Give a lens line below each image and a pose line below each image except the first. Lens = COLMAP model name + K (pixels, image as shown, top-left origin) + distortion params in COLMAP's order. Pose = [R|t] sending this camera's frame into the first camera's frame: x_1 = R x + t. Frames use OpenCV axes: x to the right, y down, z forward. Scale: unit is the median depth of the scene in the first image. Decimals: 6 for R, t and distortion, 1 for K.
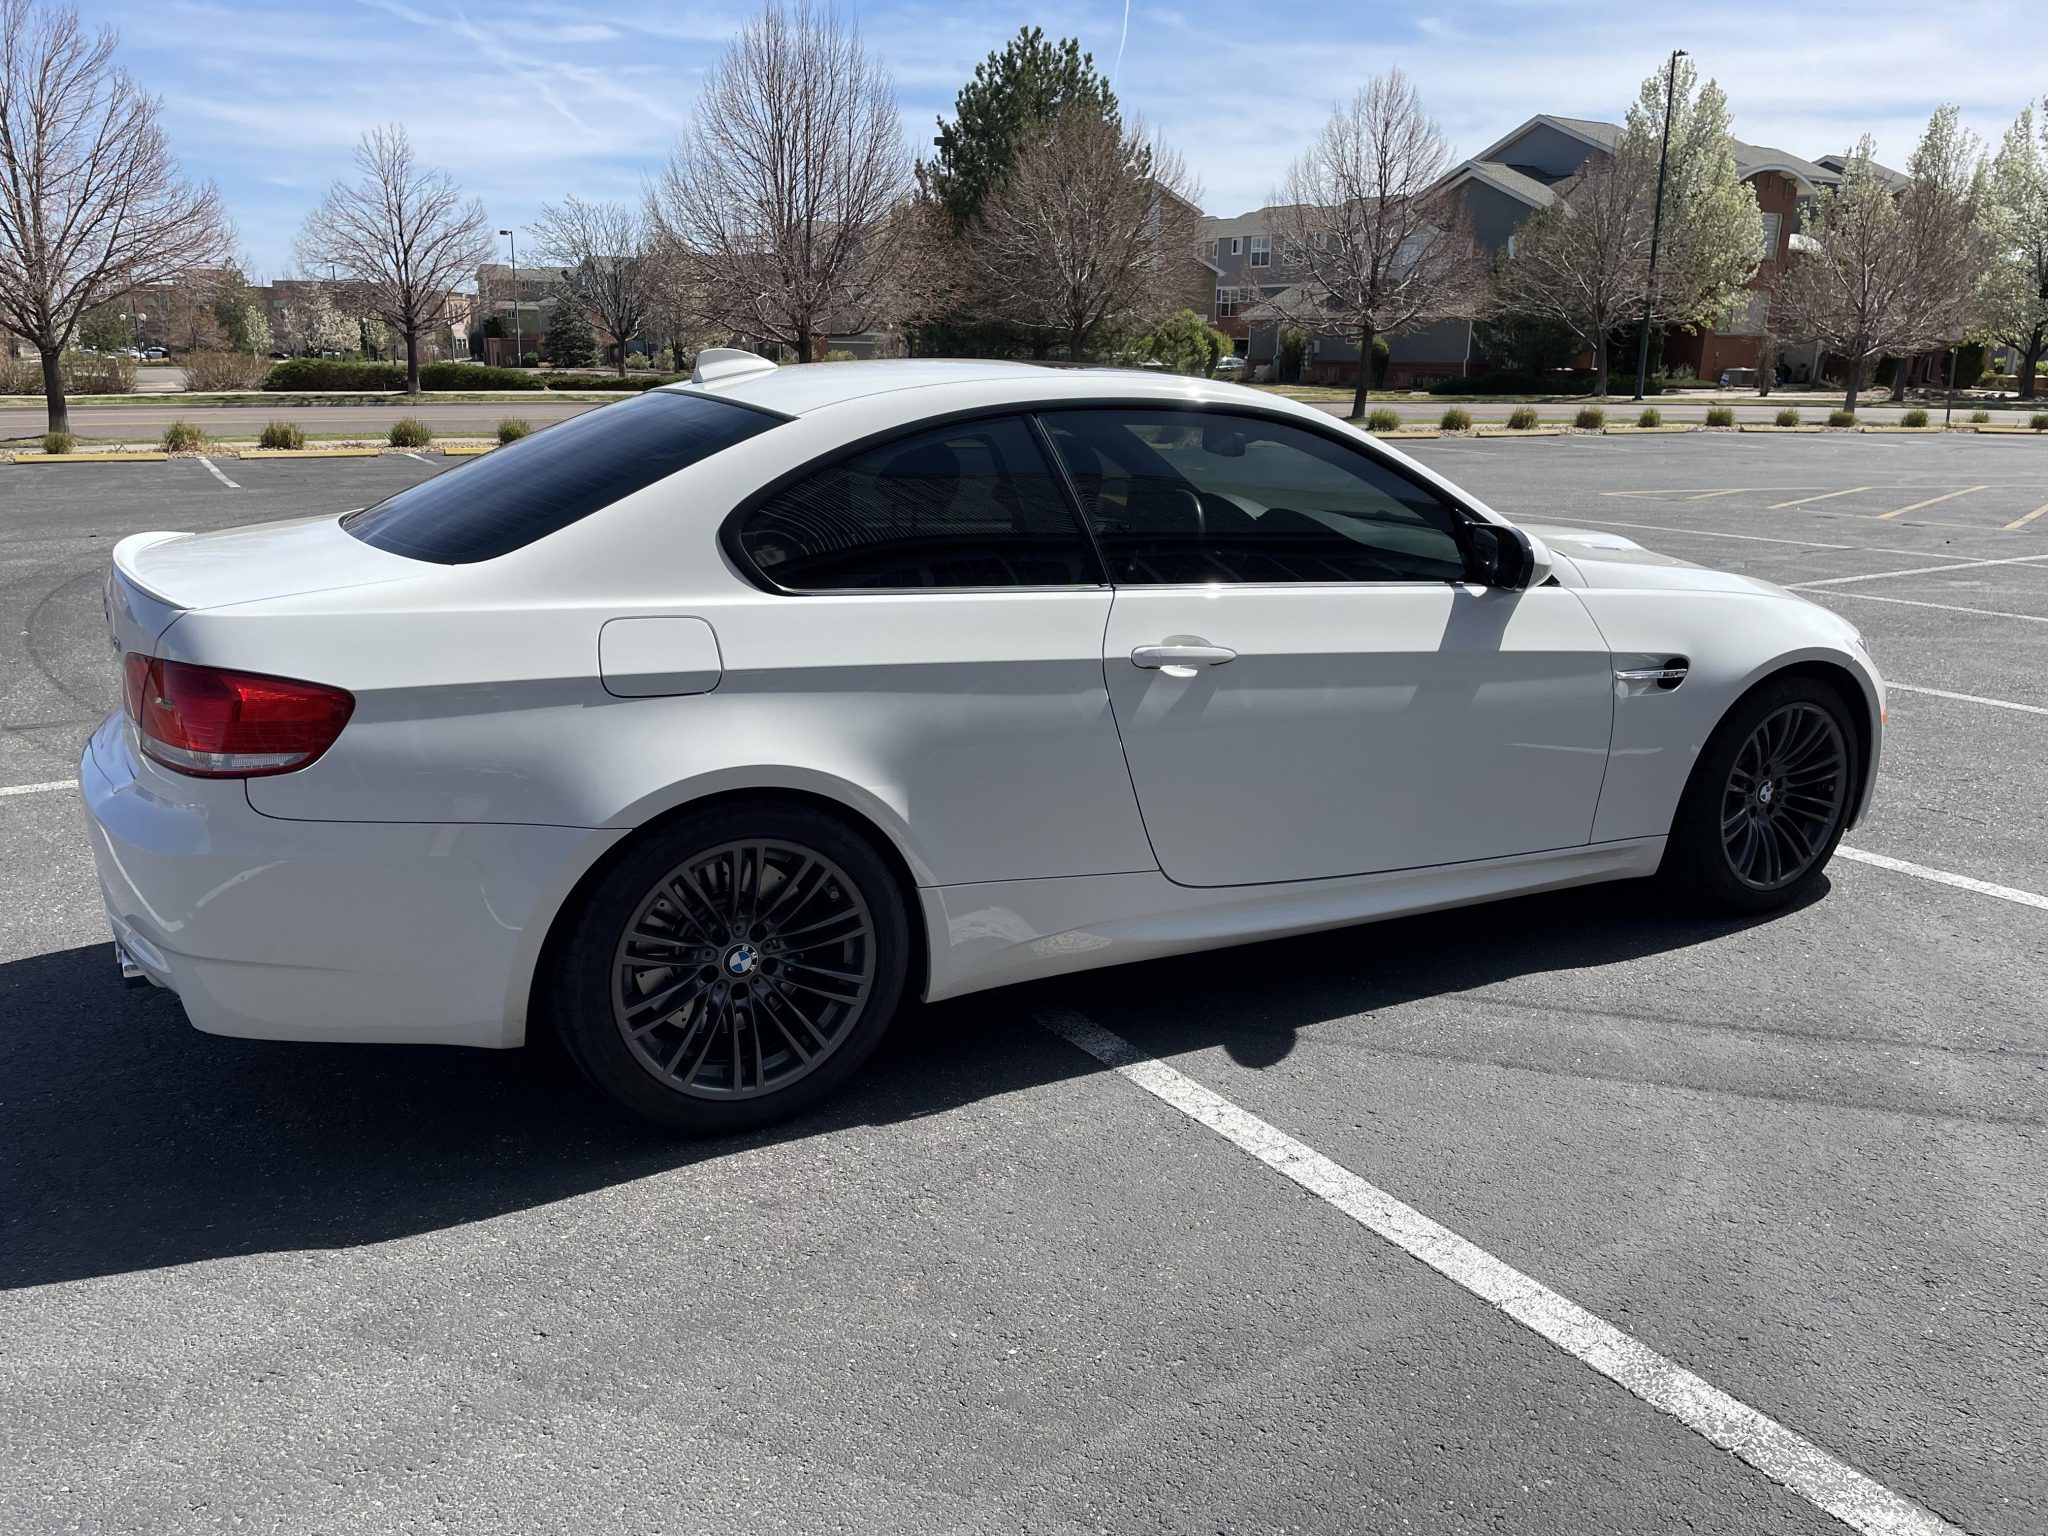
lens RADIAL K [[1549.7, 0, 1007.6], [0, 1549.7, 774.4], [0, 0, 1]] dist [0.079329, -0.097309]
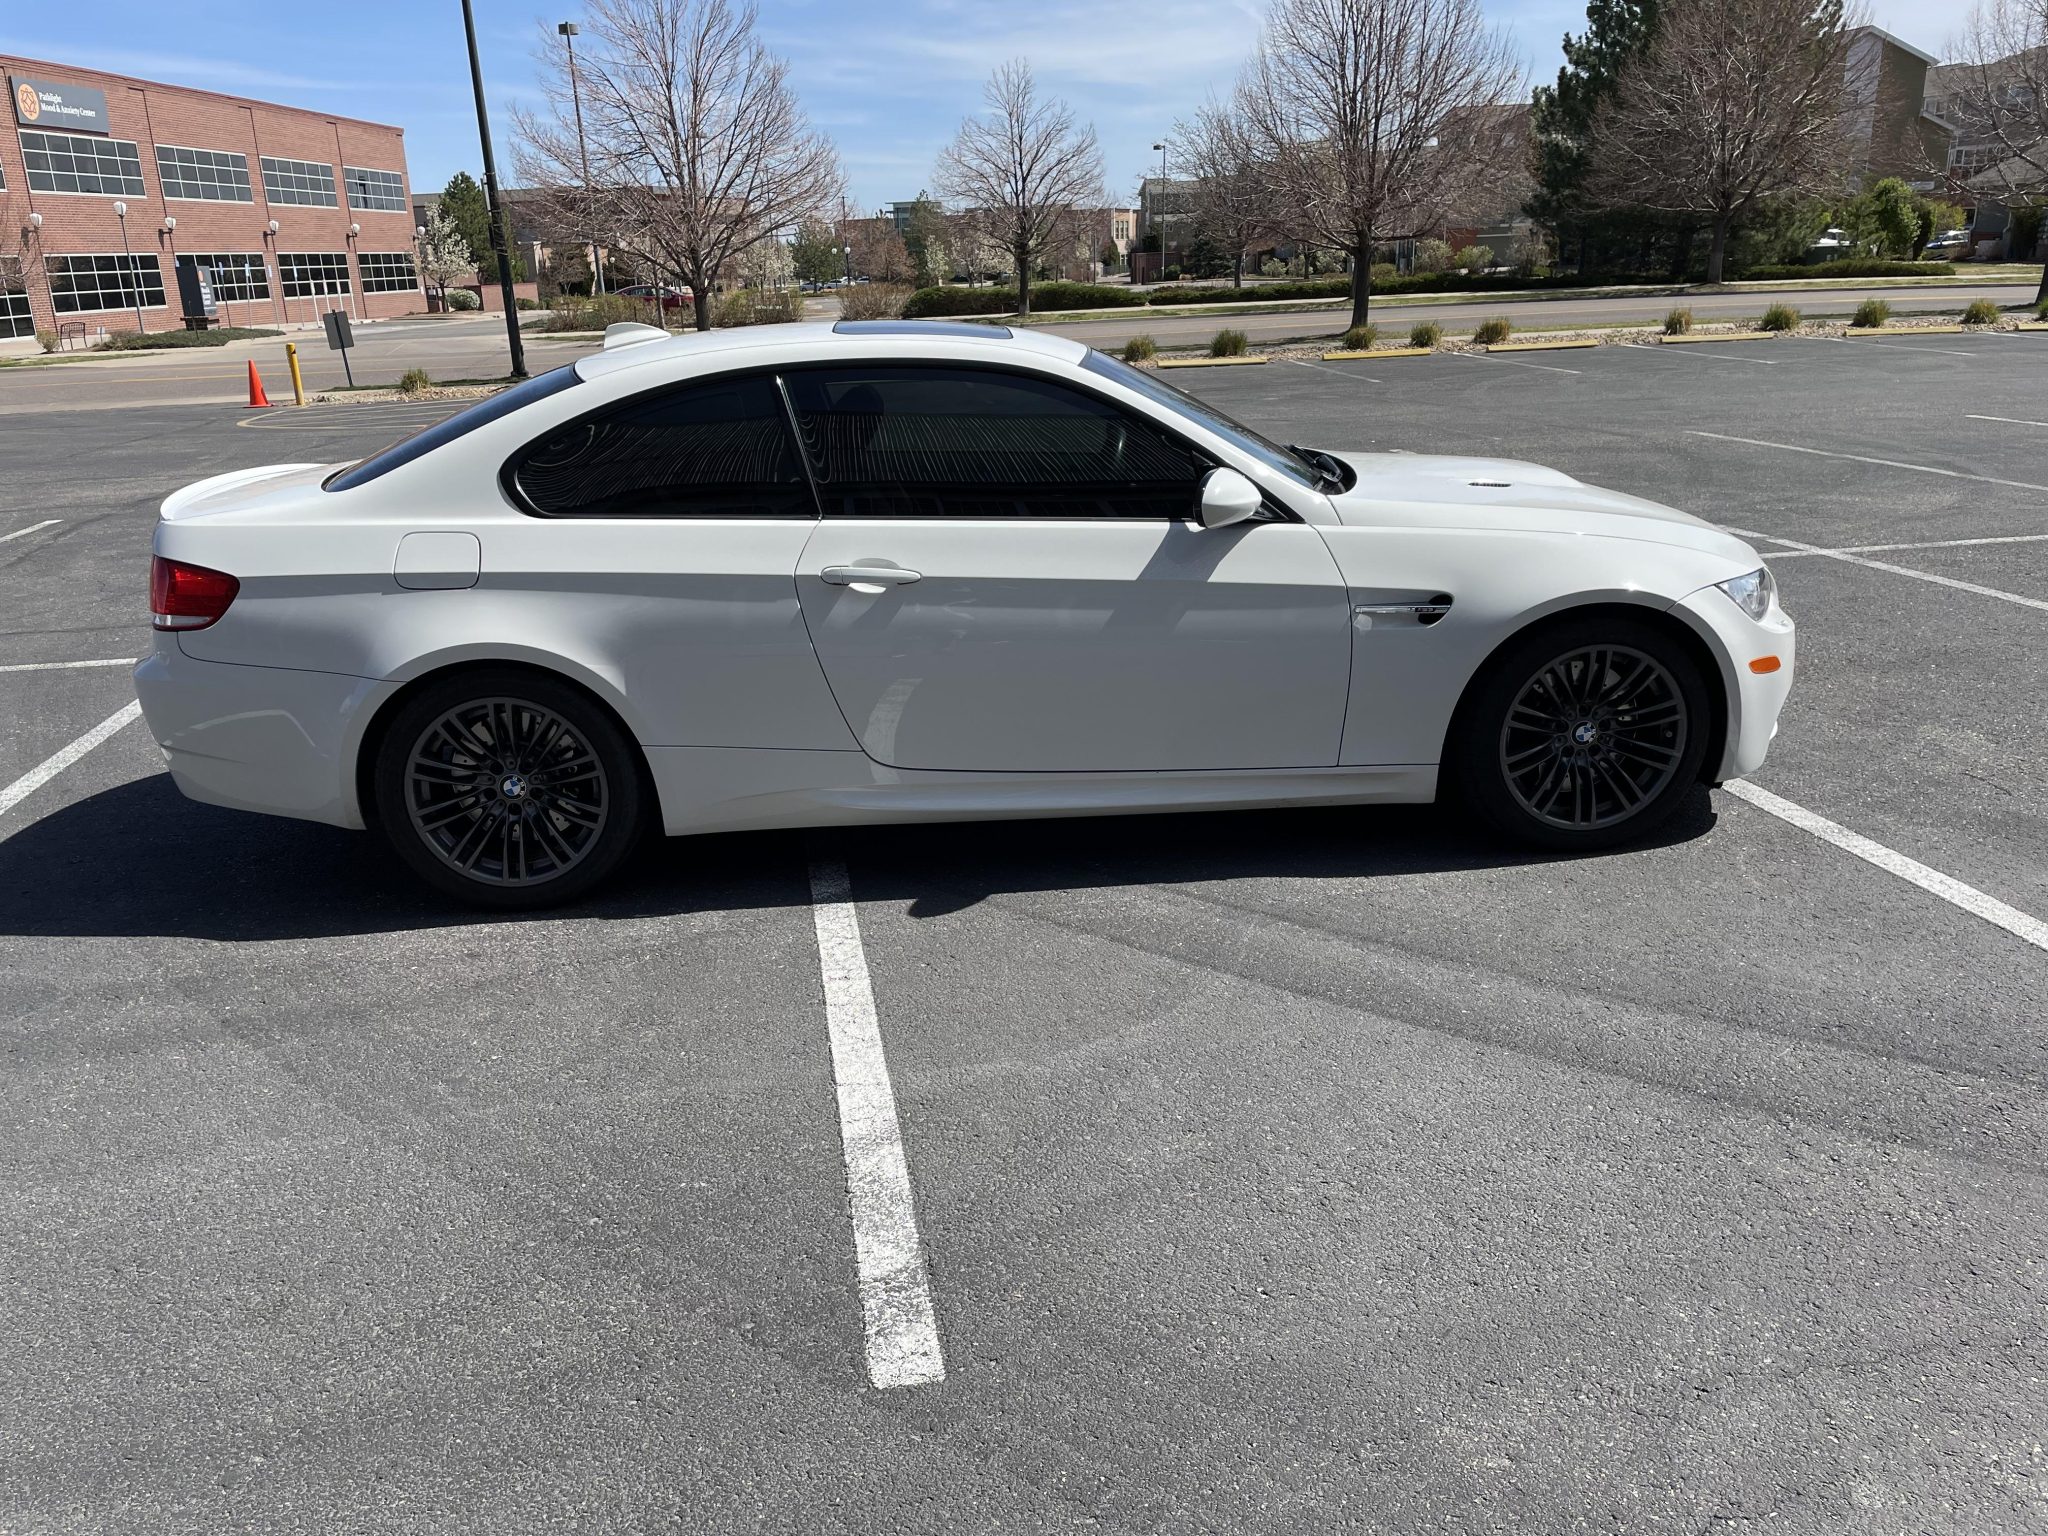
lens RADIAL K [[1549.7, 0, 996.2], [0, 1549.7, 779.2], [0, 0, 1]] dist [0.079329, -0.097309]
pose [[0.917815, 0.084202, -0.387976, 0.601166], [-0.061064, 0.995562, 0.071611, -0.009079], [0.392283, -0.042034, 0.918883, -0.076948]]
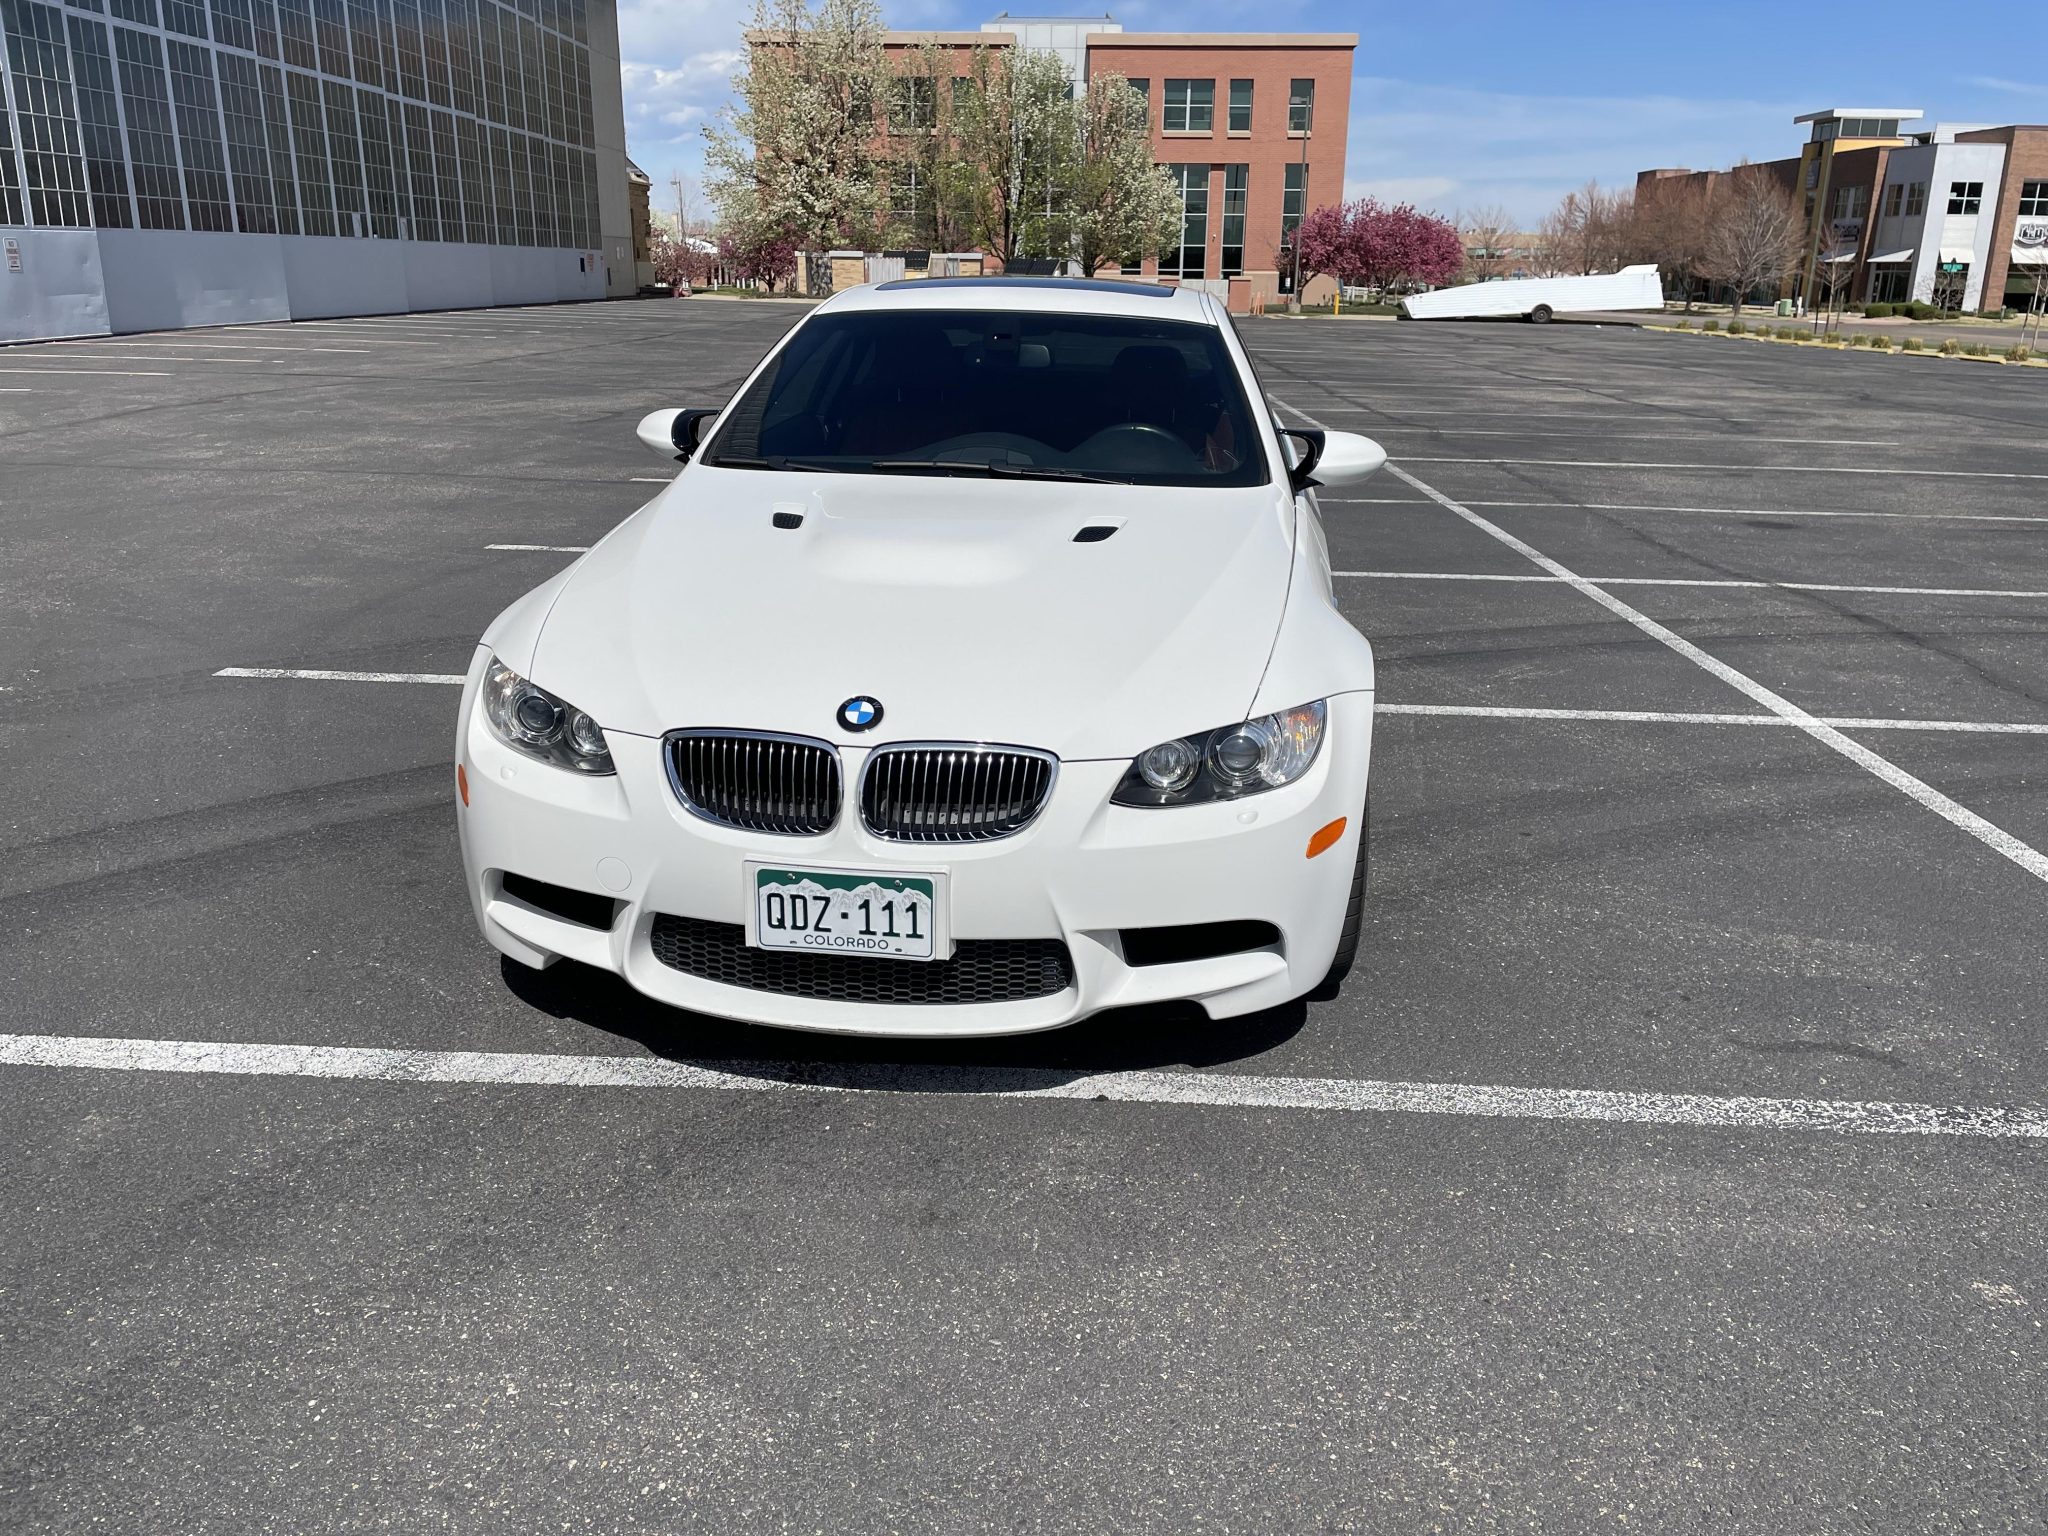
lens RADIAL K [[1549.7, 0, 1014.8], [0, 1549.7, 747.3], [0, 0, 1]] dist [0.079329, -0.097309]
pose [[-0.544951, 0.227308, -0.807068, 1.160764], [-0.243441, 0.878194, 0.411717, -0.469279], [0.802349, 0.420839, -0.423237, 1.761197]]
